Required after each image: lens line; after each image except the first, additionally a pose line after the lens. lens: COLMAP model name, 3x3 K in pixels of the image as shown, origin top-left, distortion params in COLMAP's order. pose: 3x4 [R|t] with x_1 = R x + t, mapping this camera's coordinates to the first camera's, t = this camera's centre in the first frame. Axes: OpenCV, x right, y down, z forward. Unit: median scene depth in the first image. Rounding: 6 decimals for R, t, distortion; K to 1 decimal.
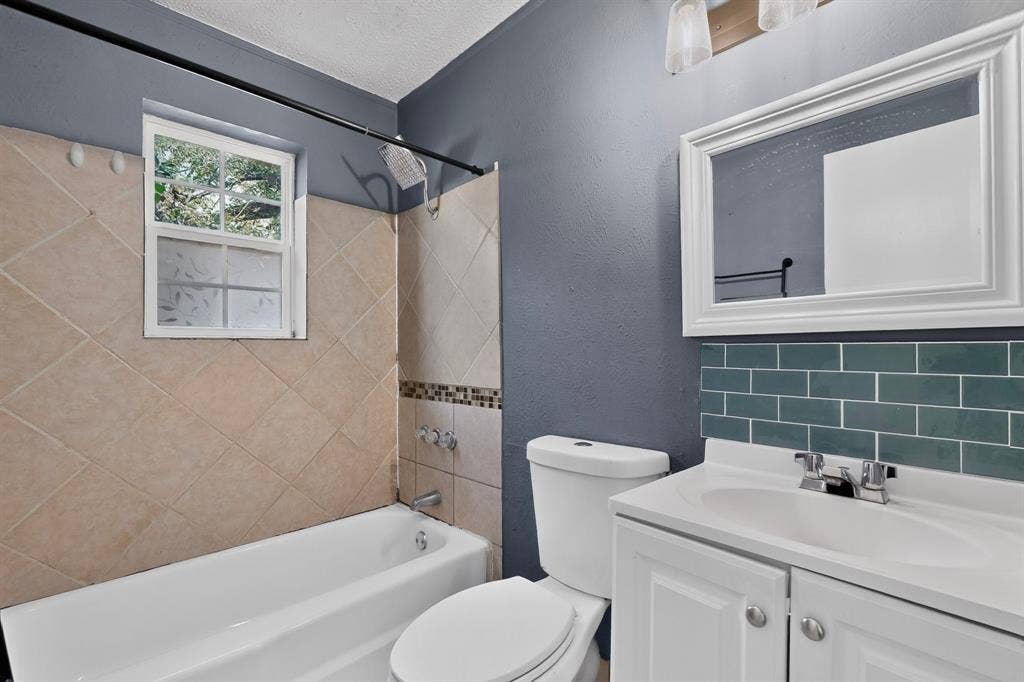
lens RADIAL K [[447.3, 0, 512.0], [0, 447.3, 346.9], [0, 0, 1]] dist [-0.003921, -0.000014]
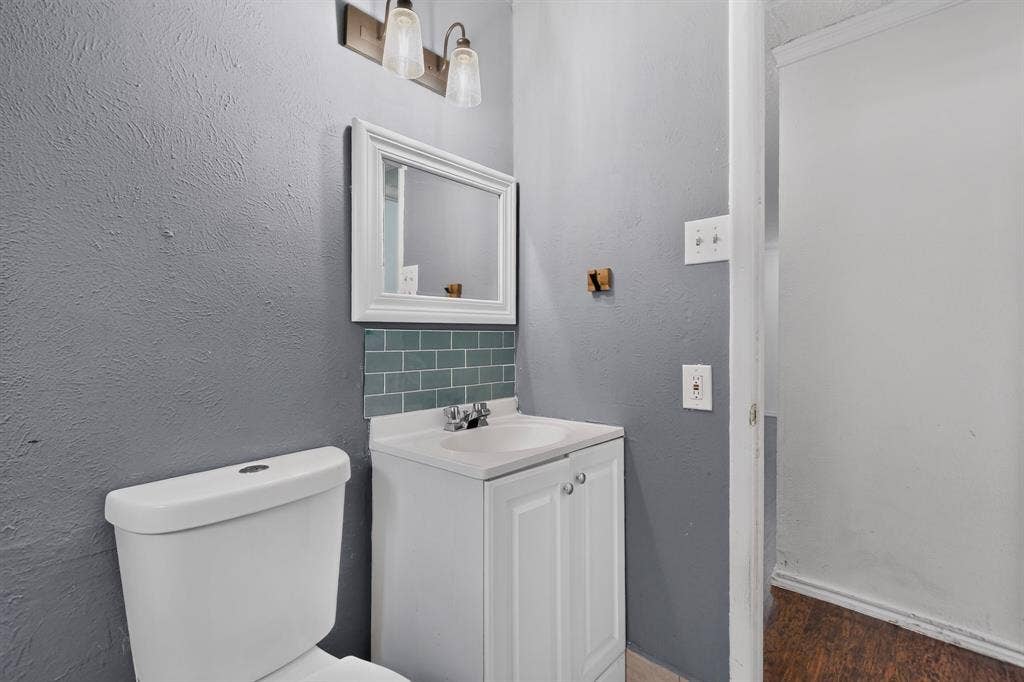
lens RADIAL K [[447.3, 0, 512.1], [0, 447.3, 337.9], [0, 0, 1]] dist [-0.003921, -0.000014]
pose [[-0.059349, -0.002105, 0.998235, -0.709872], [-0.008909, 0.999959, 0.001579, 0.010098], [-0.998198, -0.008800, -0.059365, 0.803353]]
